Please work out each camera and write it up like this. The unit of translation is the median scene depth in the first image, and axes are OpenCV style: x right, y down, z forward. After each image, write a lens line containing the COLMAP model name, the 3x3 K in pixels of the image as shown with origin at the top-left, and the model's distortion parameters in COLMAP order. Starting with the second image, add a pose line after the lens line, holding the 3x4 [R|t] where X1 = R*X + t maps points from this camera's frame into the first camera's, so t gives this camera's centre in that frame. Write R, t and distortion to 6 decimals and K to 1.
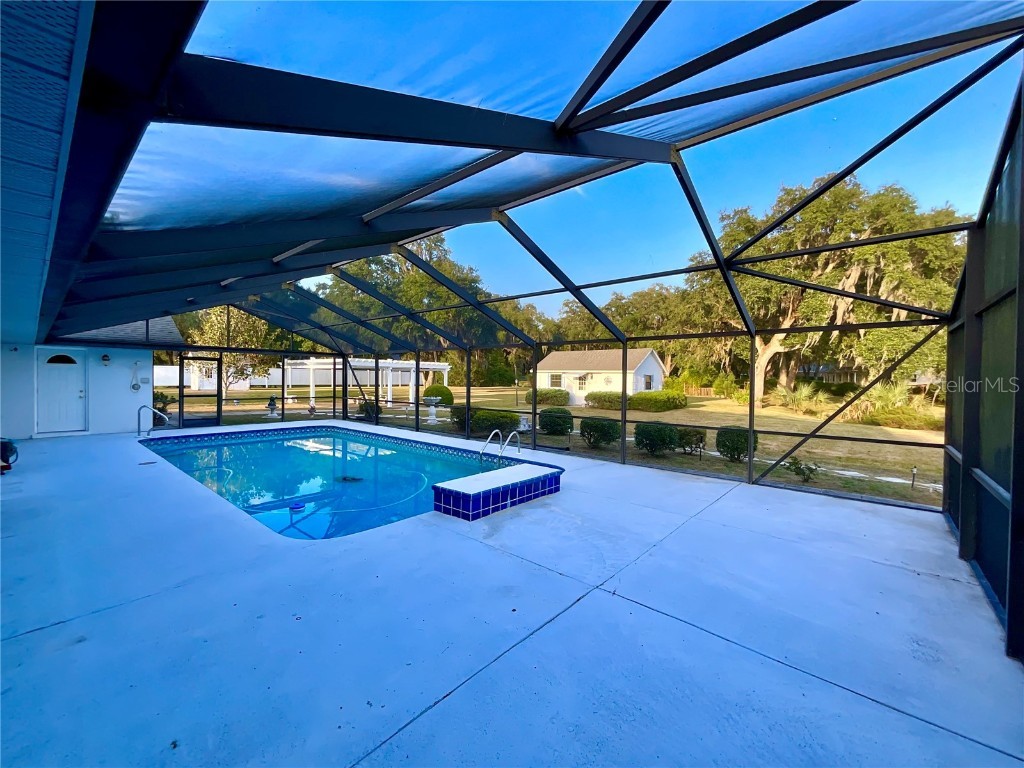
lens RADIAL K [[413.3, 0, 529.1], [0, 413.3, 389.4], [0, 0, 1]] dist [0.003463, -0.000046]
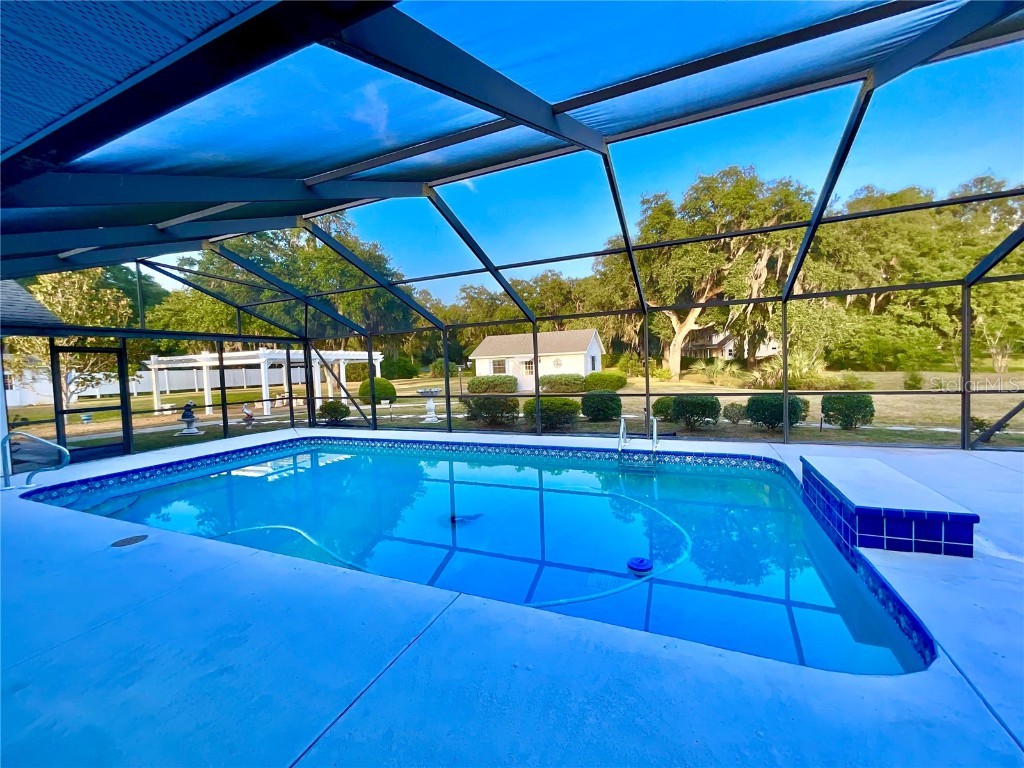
lens RADIAL K [[413.3, 0, 515.9], [0, 413.3, 379.3], [0, 0, 1]] dist [0.003463, -0.000046]
pose [[0.959159, -0.060380, 0.276347, -0.158883], [0.060077, 0.998148, 0.009571, 0.000962], [-0.276413, 0.007422, 0.961010, 0.097761]]
